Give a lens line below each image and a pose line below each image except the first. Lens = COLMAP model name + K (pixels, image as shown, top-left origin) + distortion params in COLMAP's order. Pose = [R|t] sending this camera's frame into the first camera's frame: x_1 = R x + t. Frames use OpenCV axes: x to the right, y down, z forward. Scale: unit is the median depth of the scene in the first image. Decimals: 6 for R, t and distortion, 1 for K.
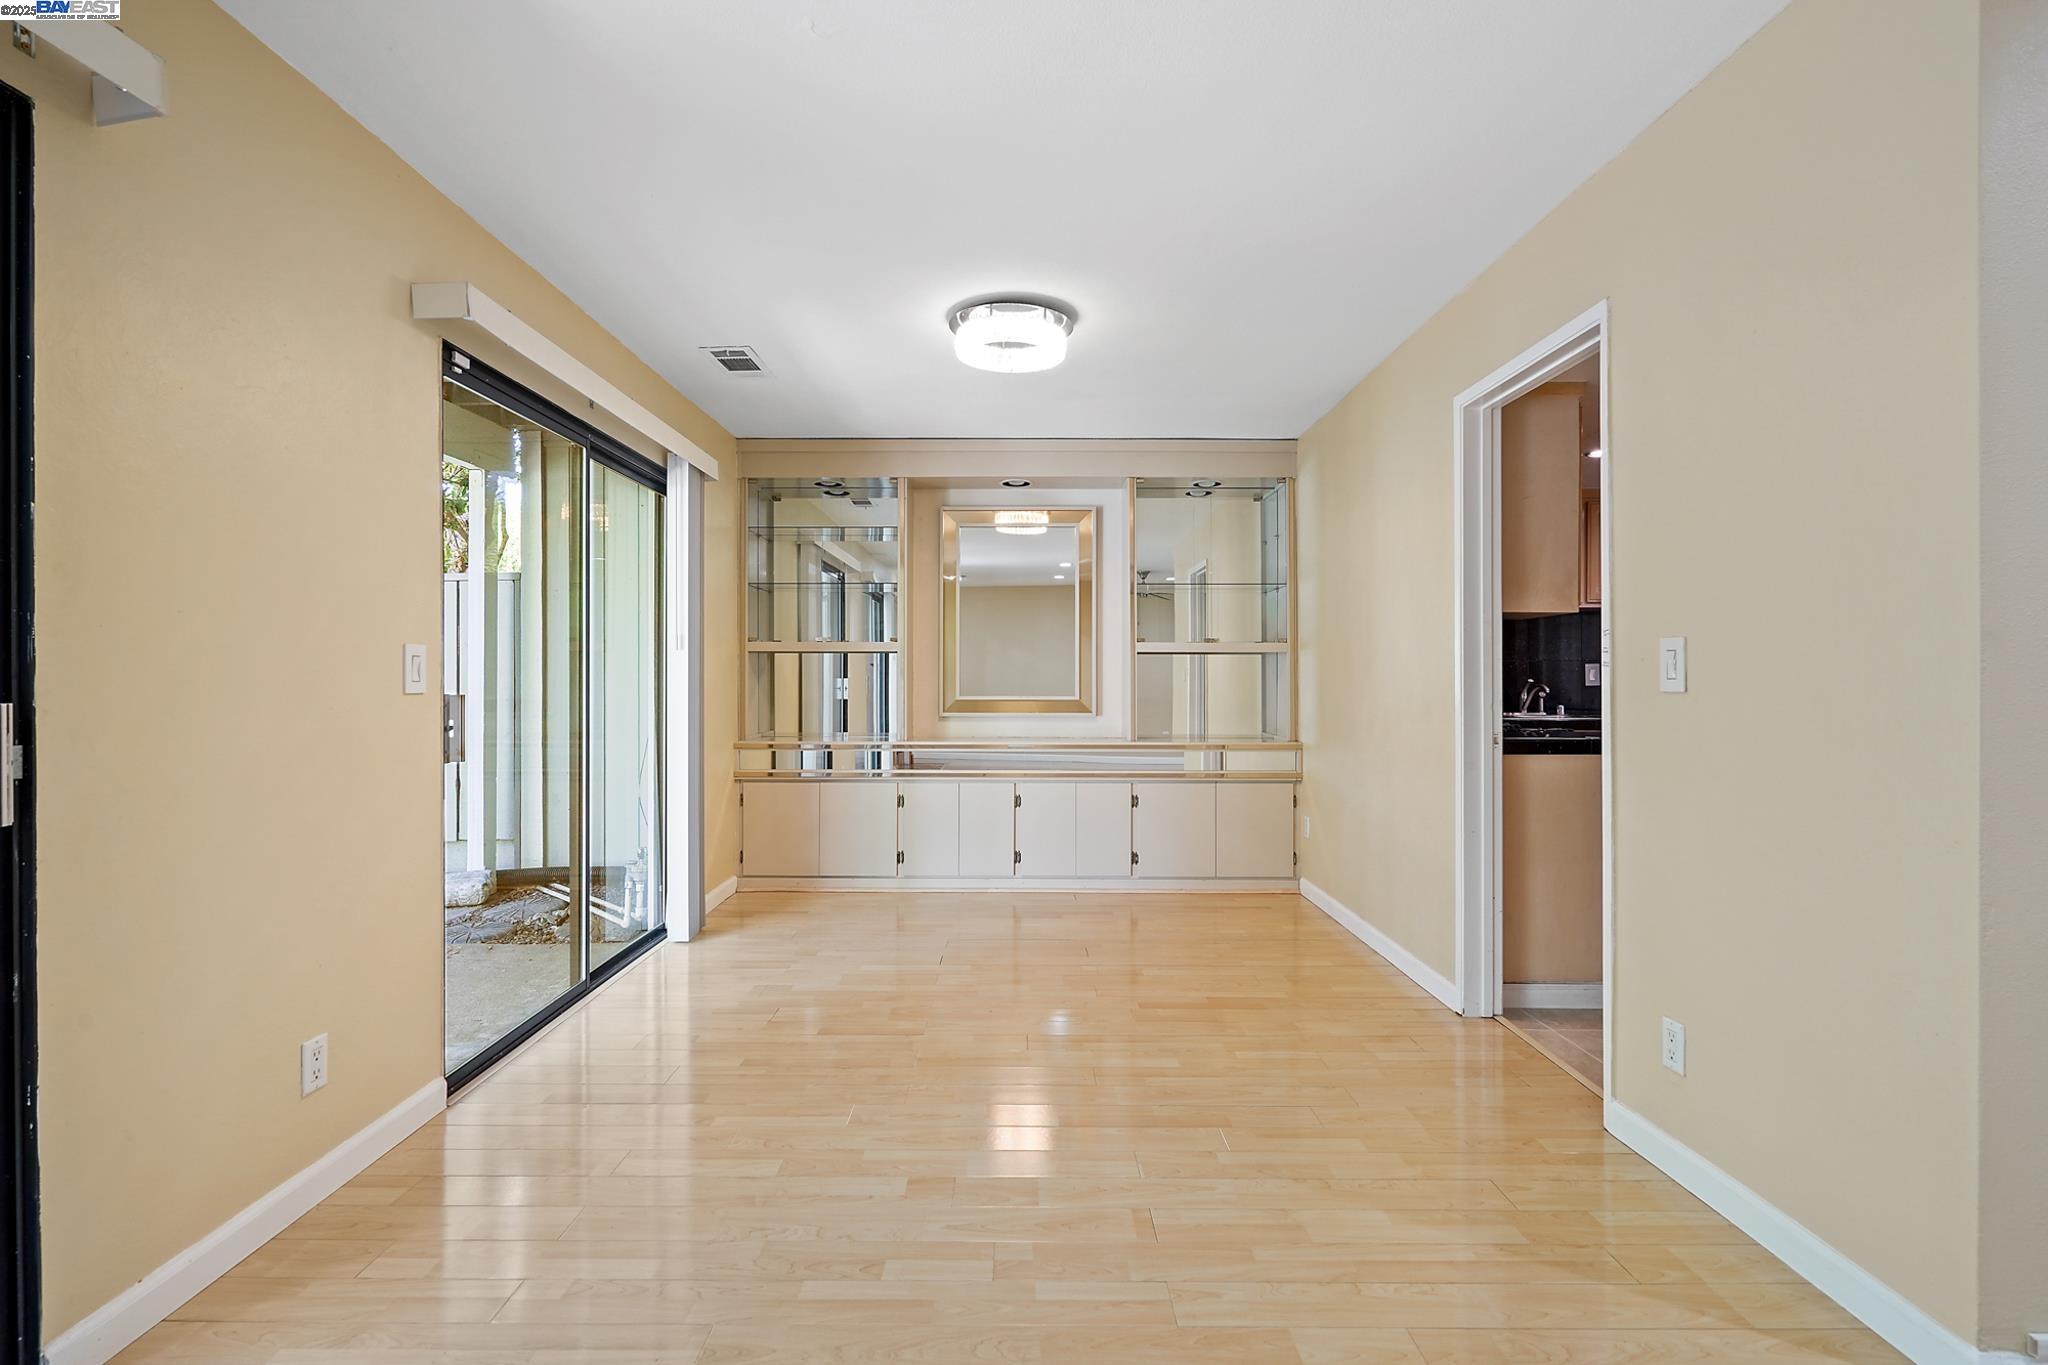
lens RADIAL K [[951.9, 0, 1017.1], [0, 951.9, 675.6], [0, 0, 1]] dist [-0.001112, 0.000020]
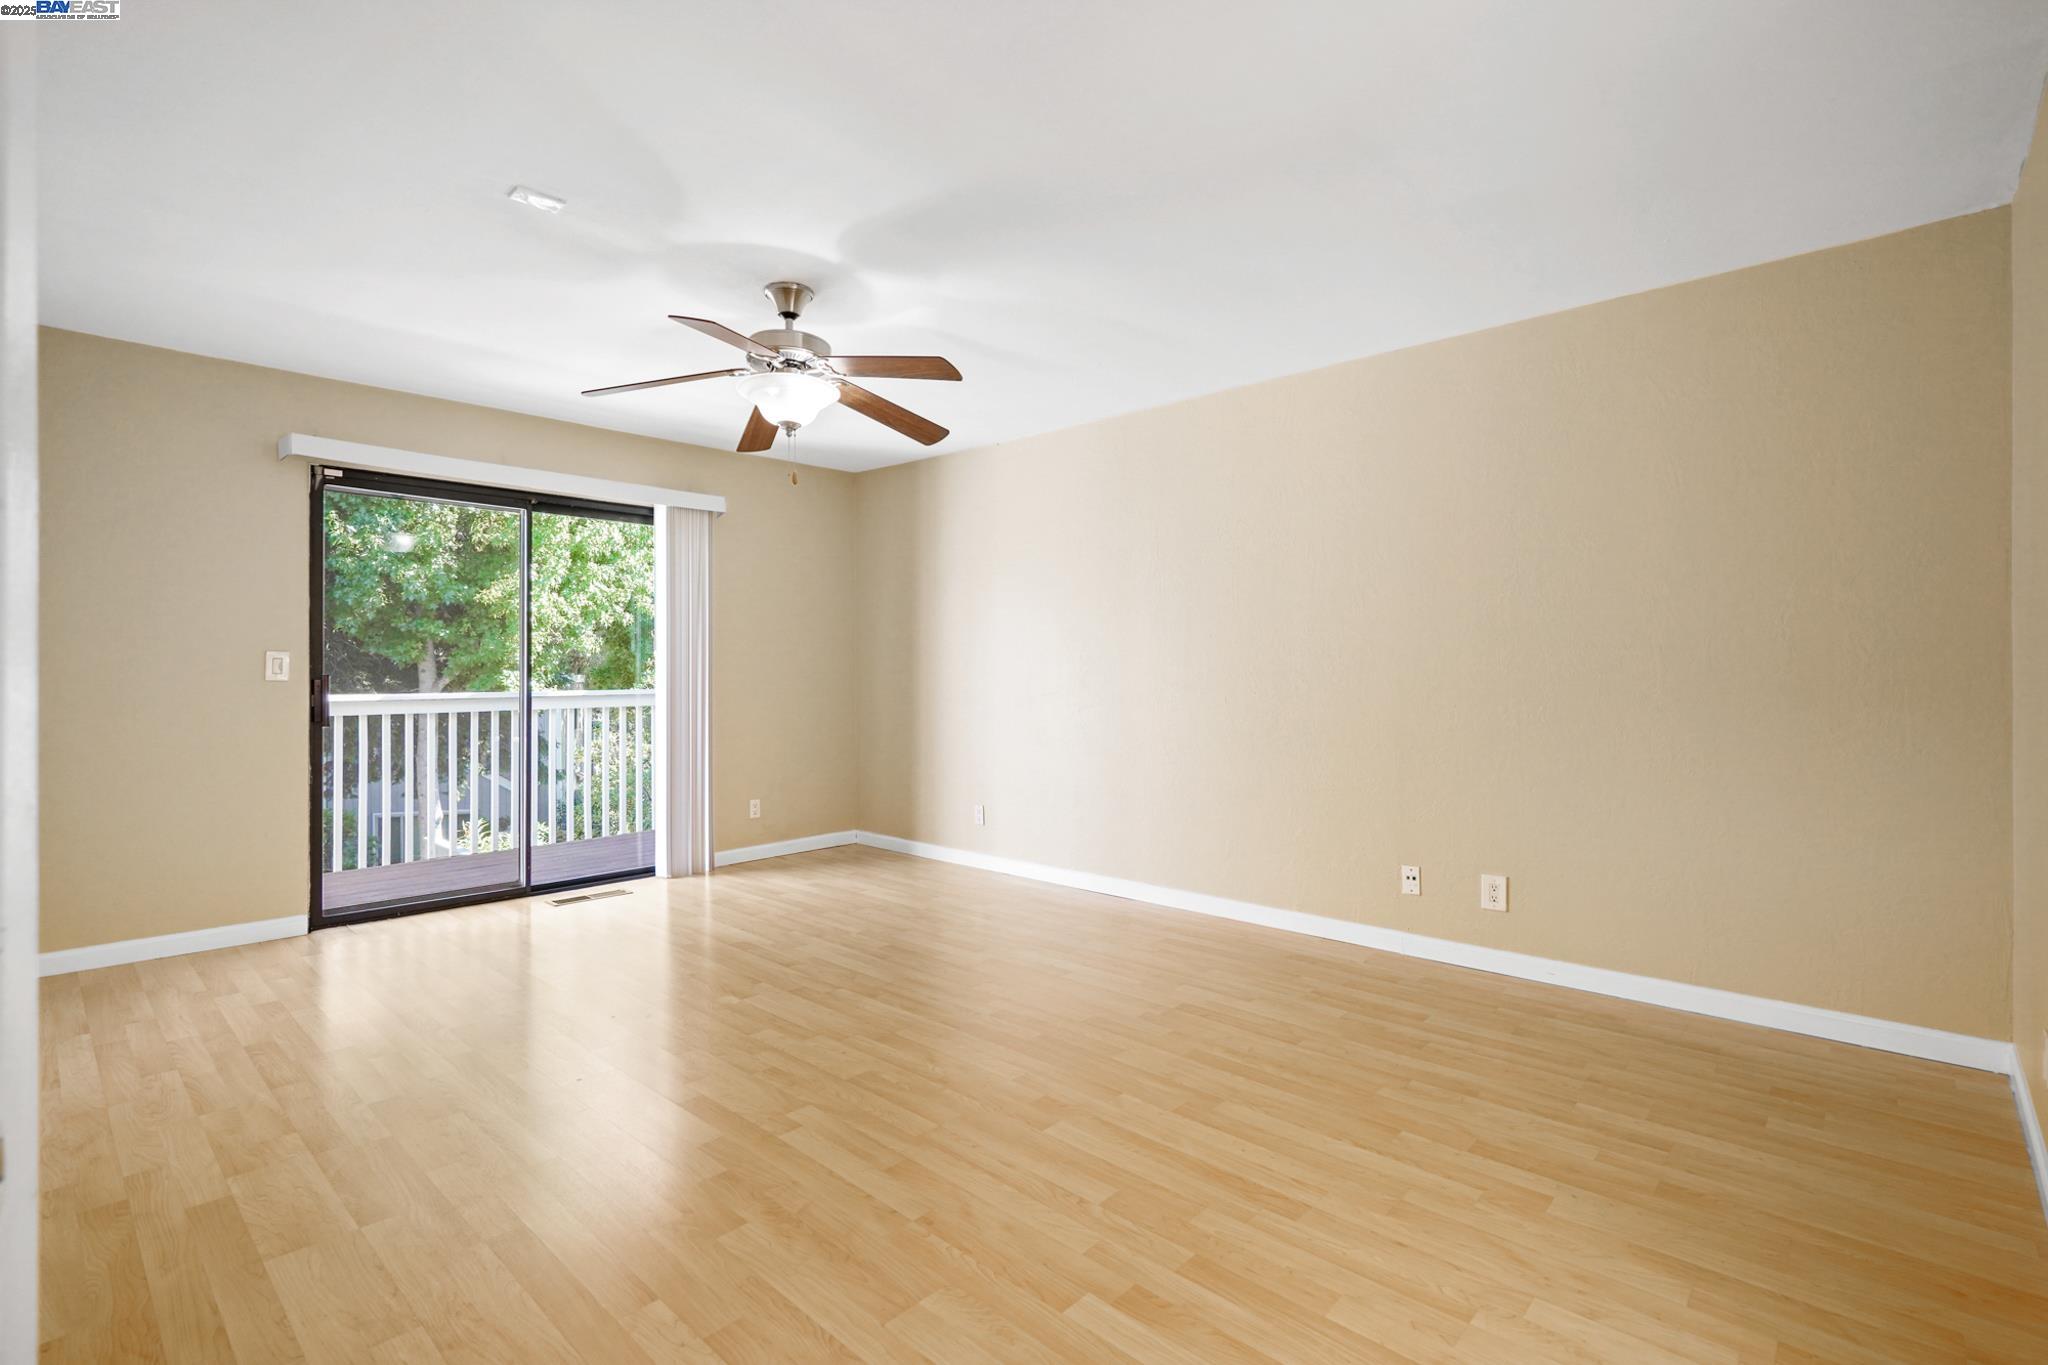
lens RADIAL K [[972.6, 0, 1024.0], [0, 972.6, 682.5], [0, 0, 1]] dist [-0.001160, -0.000037]
pose [[0.746483, 0.015182, -0.665232, 1.328925], [-0.005737, 0.999849, 0.016382, -0.012004], [0.665380, -0.008413, 0.746457, 0.533065]]
